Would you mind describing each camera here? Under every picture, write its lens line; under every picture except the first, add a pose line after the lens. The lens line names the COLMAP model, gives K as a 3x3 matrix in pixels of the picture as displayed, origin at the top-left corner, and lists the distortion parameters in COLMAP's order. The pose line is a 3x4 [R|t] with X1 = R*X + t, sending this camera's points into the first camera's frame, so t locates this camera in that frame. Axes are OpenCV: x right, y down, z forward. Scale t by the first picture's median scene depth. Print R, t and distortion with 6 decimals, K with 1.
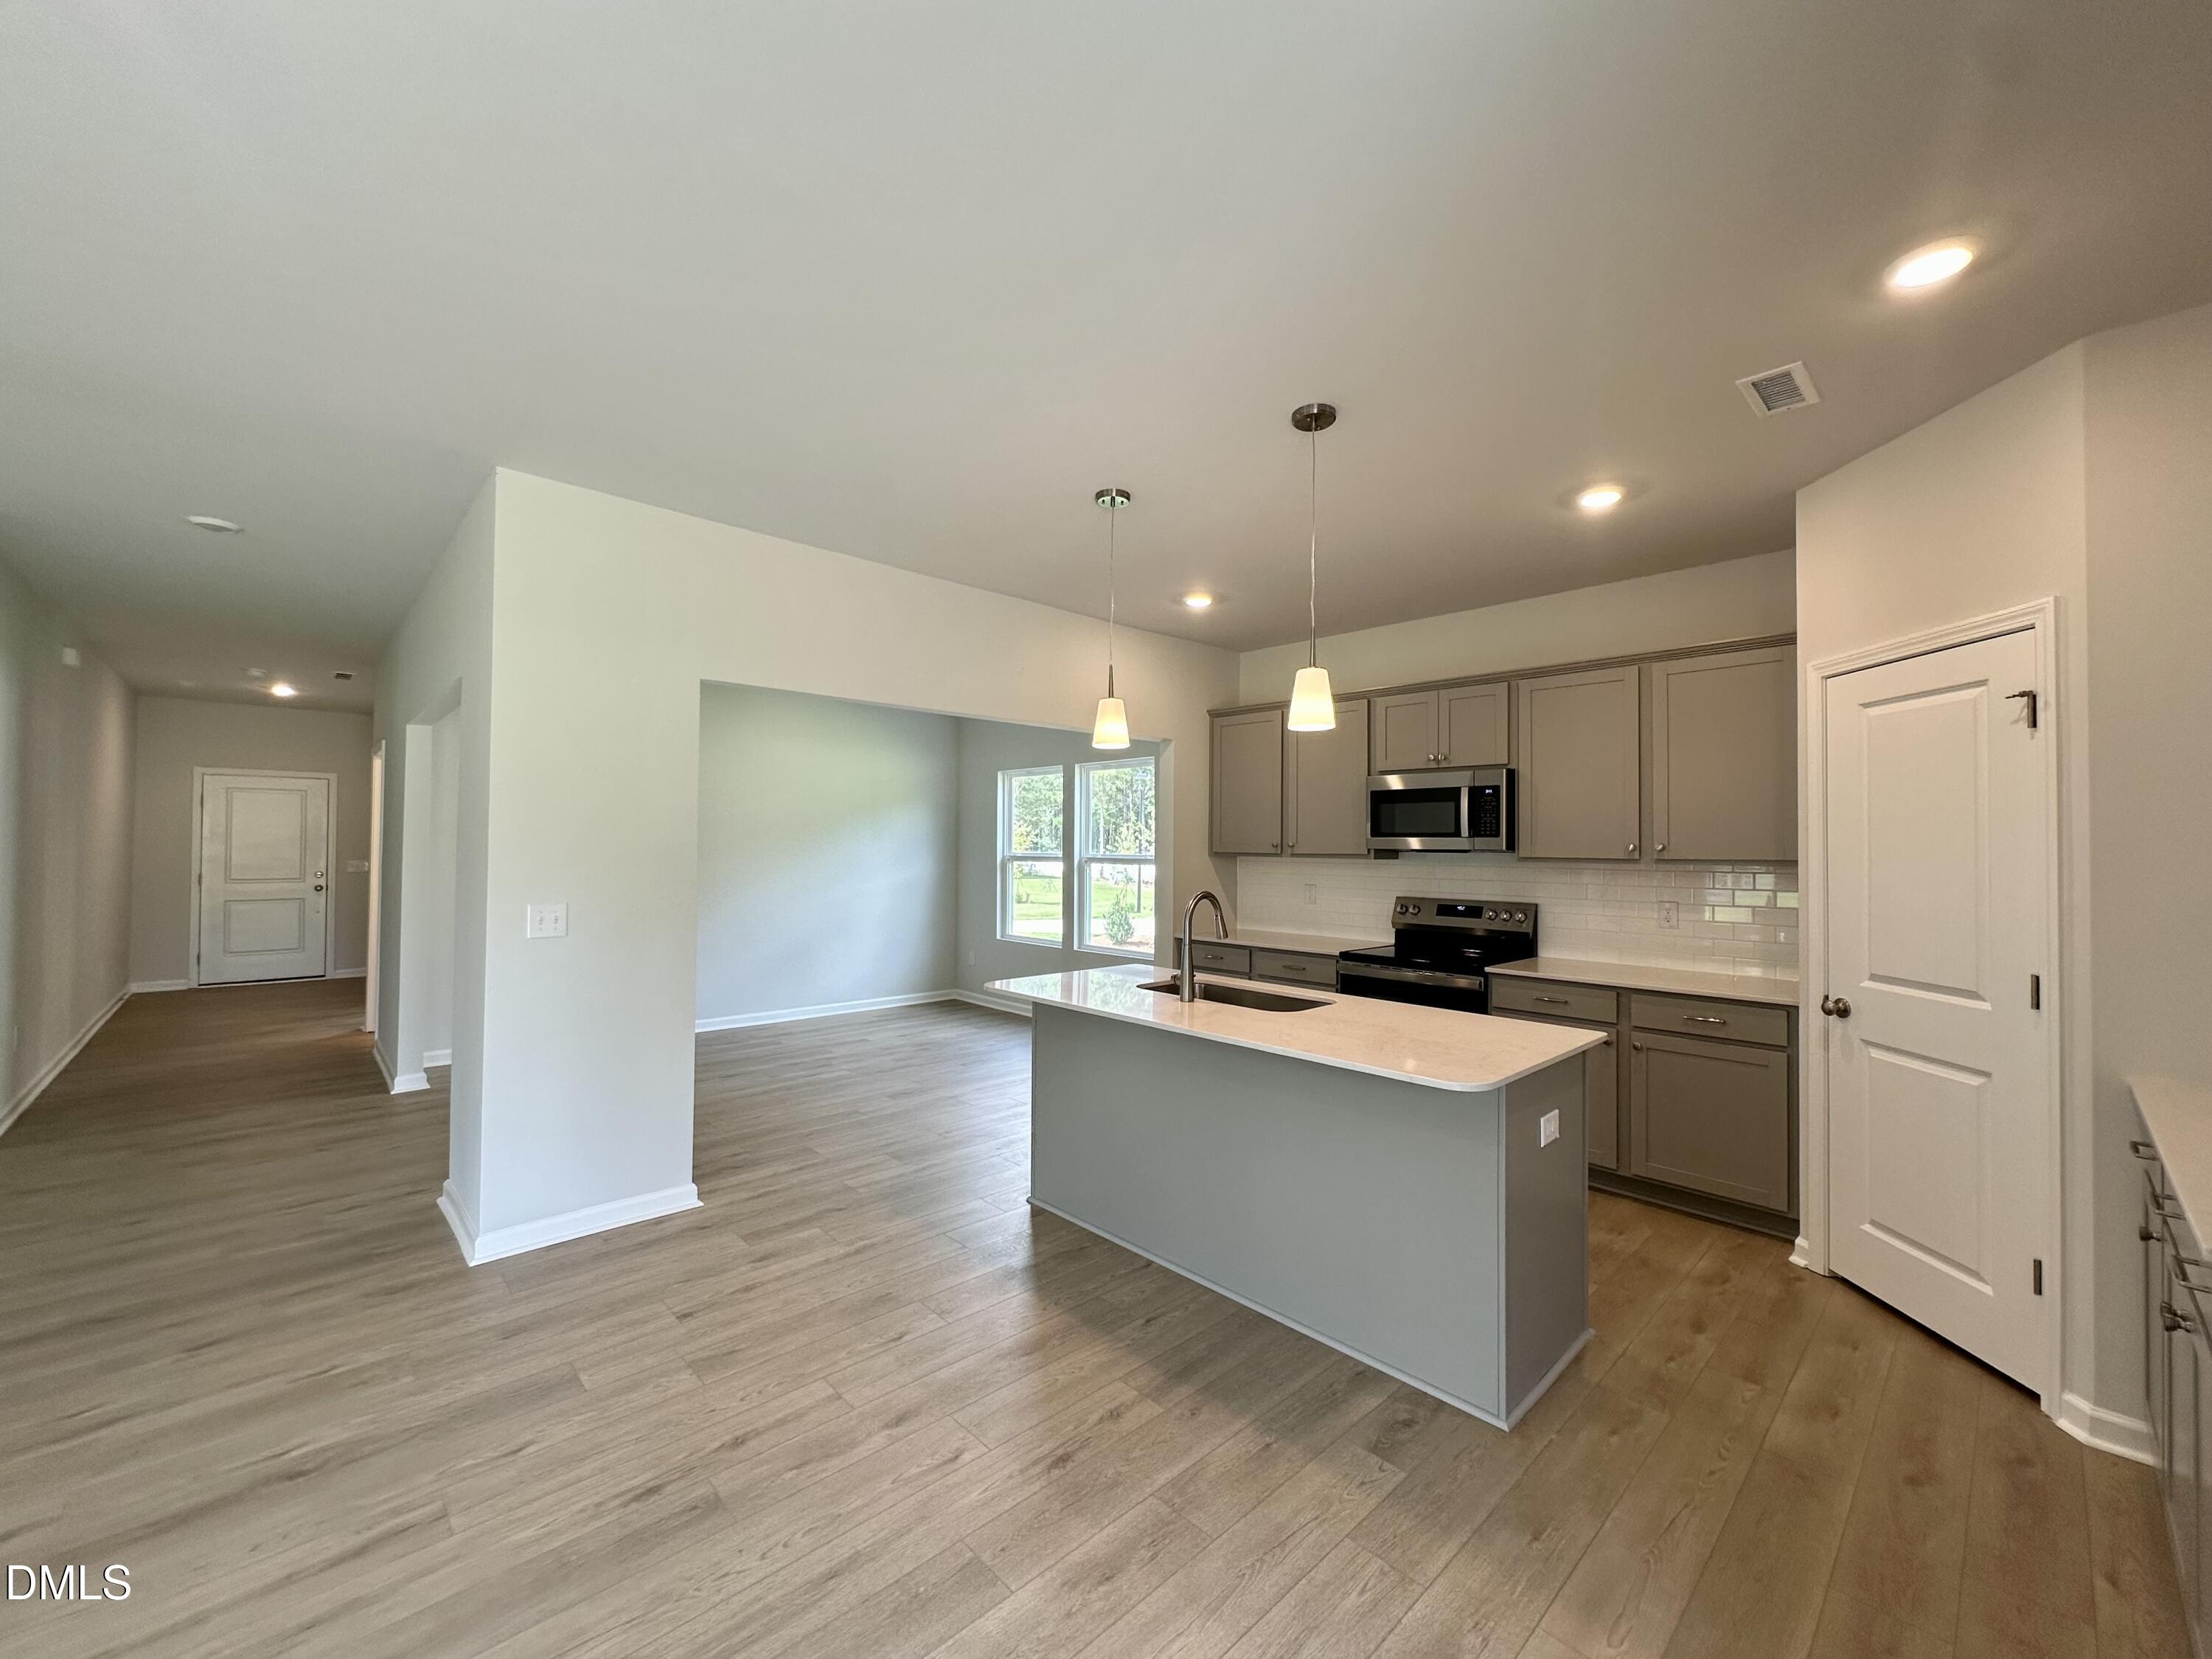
lens RADIAL K [[883.7, 0, 1106.0], [0, 883.7, 829.5], [0, 0, 1]] dist [-0.001454, -0.000142]
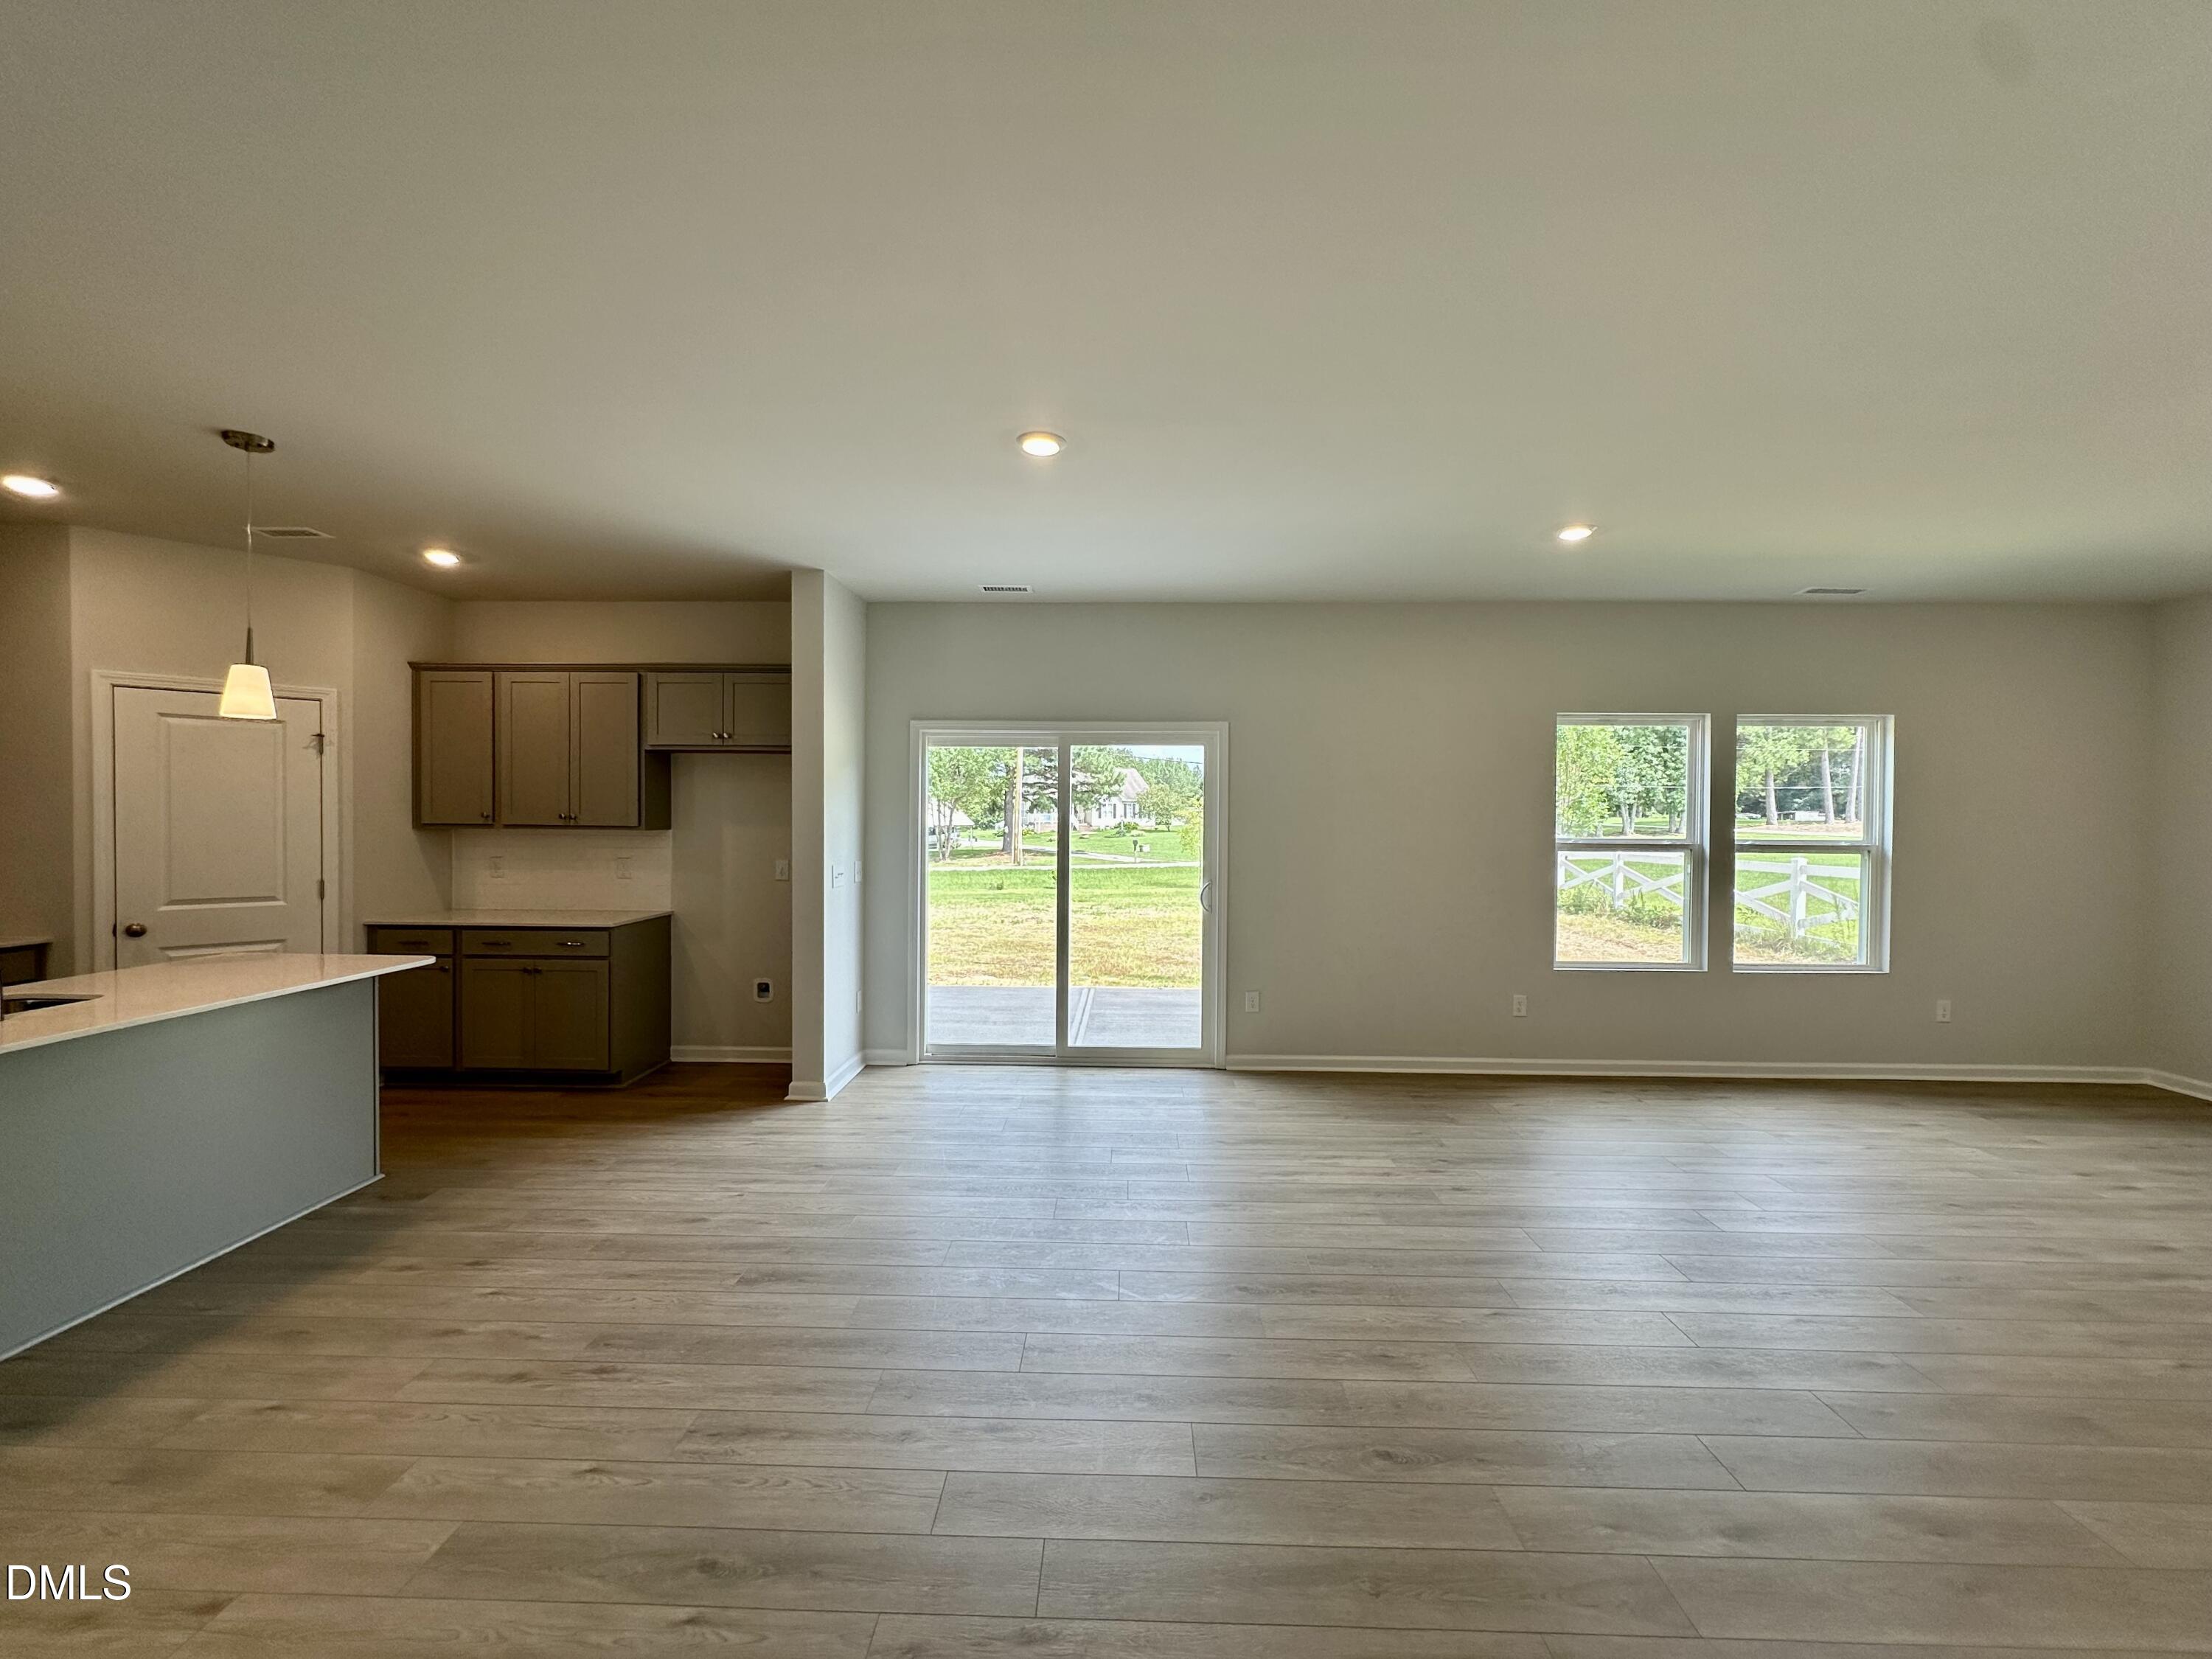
lens RADIAL K [[884.4, 0, 1106.0], [0, 884.4, 829.5], [0, 0, 1]] dist [0.000103, 0.000138]
pose [[-0.711184, -0.025466, 0.702545, -1.378117], [-0.030105, 0.999530, 0.005755, -0.010061], [-0.702361, -0.017057, -0.711616, 1.043841]]
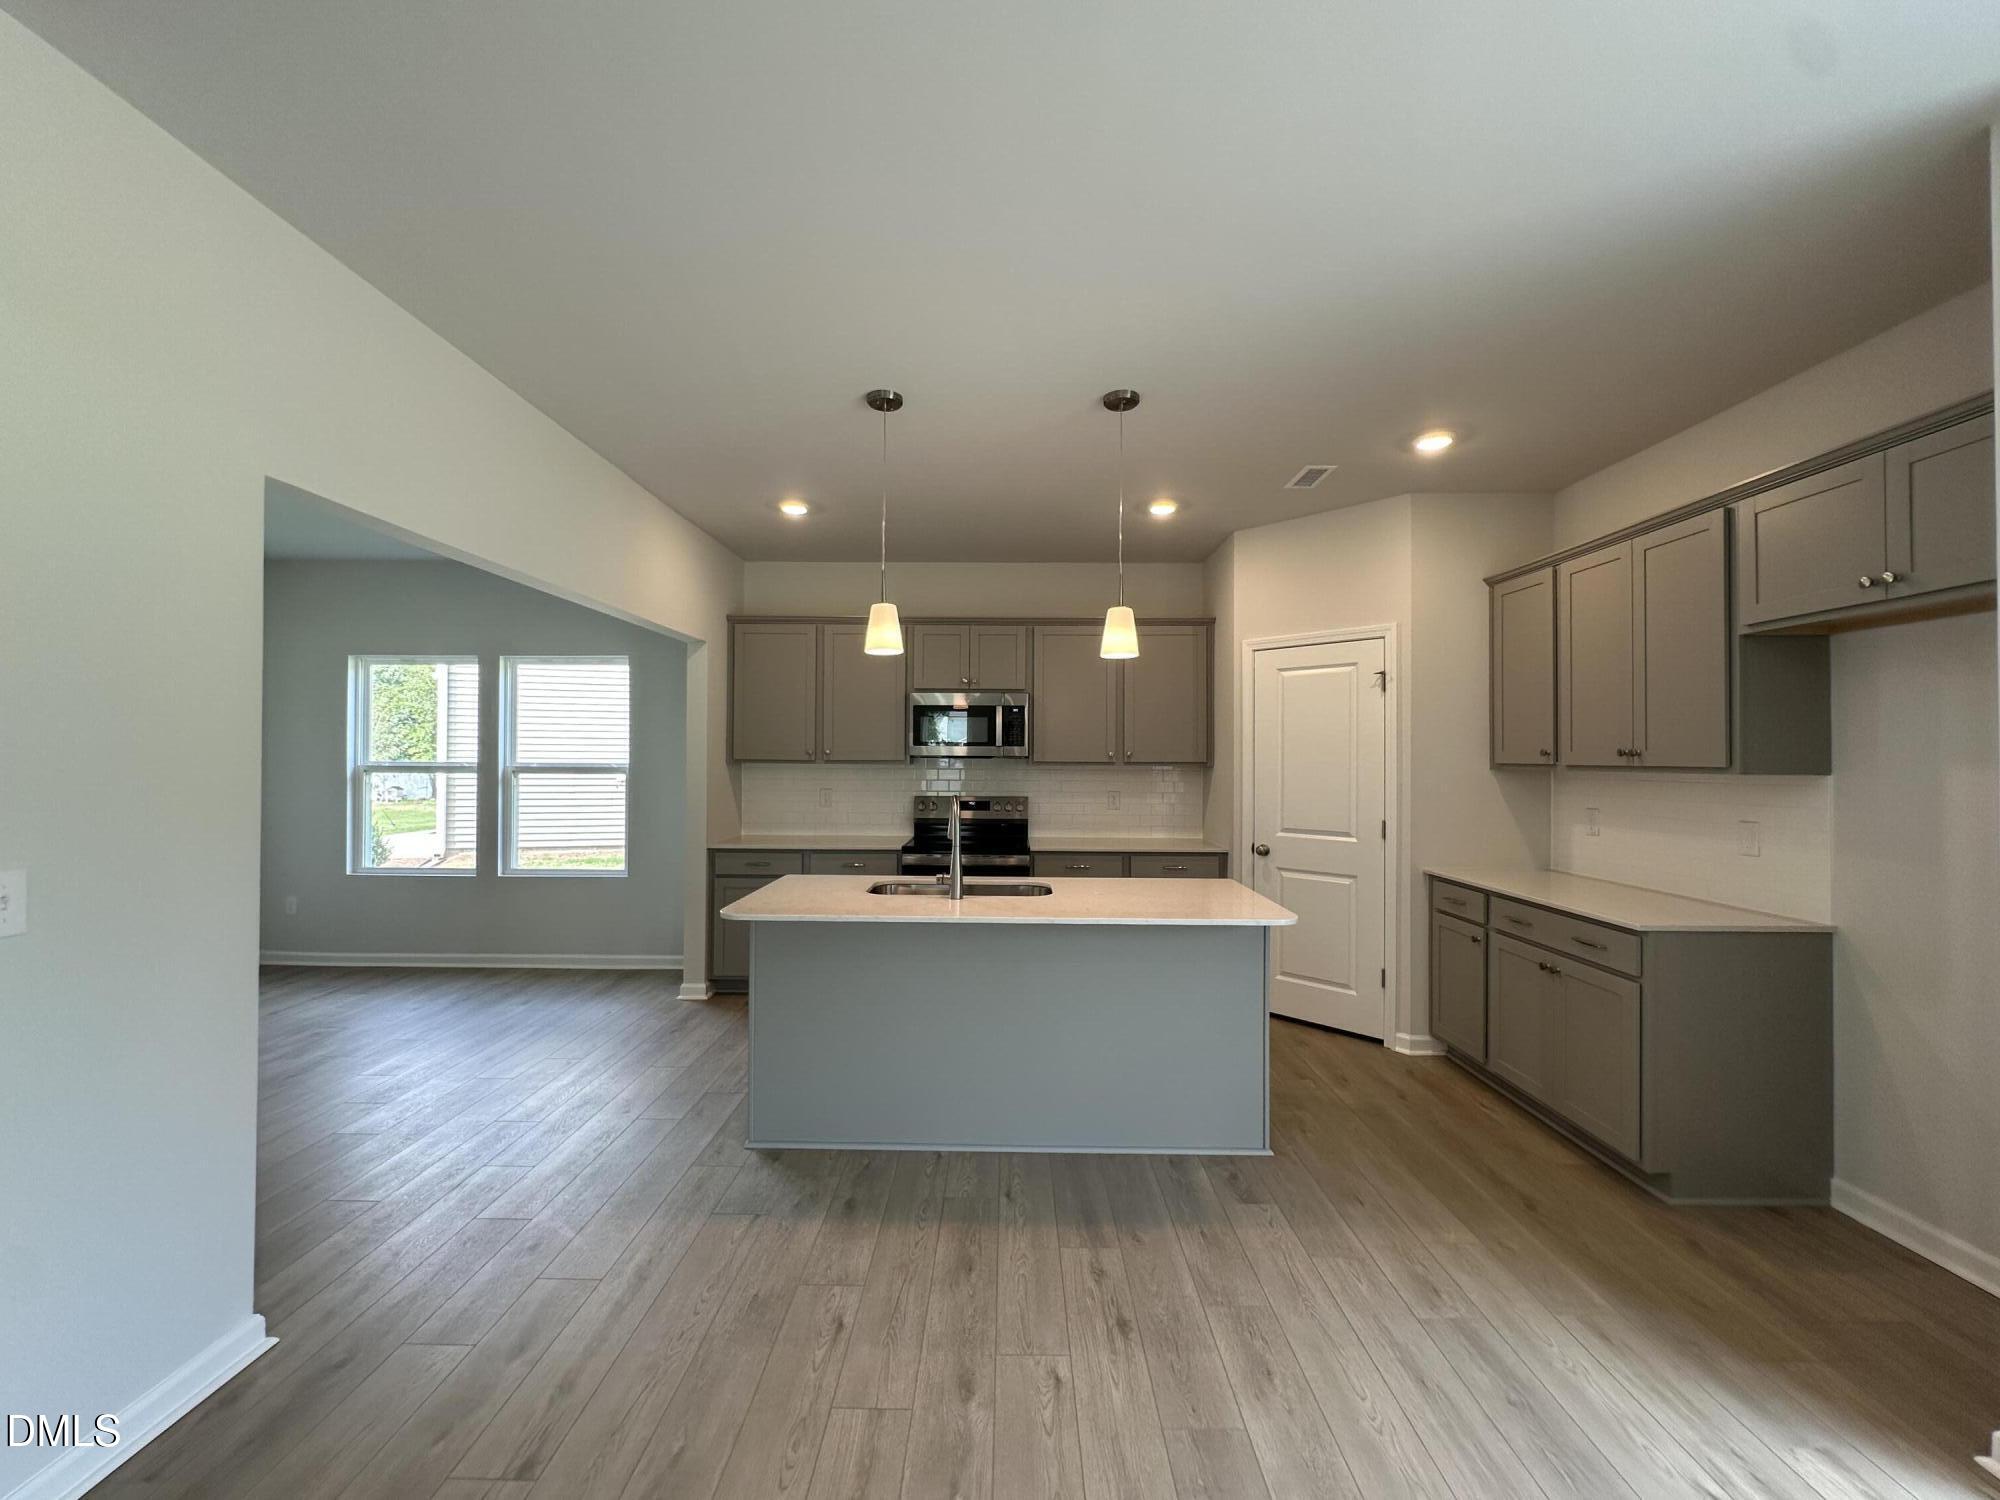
lens RADIAL K [[799.7, 0, 1000.0], [0, 799.7, 750.0], [0, 0, 1]] dist [0.000103, 0.000138]
pose [[0.695424, 0.001382, 0.718599, -0.681464], [-0.013251, 0.999853, 0.010901, 0.003481], [-0.718478, -0.017103, 0.695339, 0.352074]]
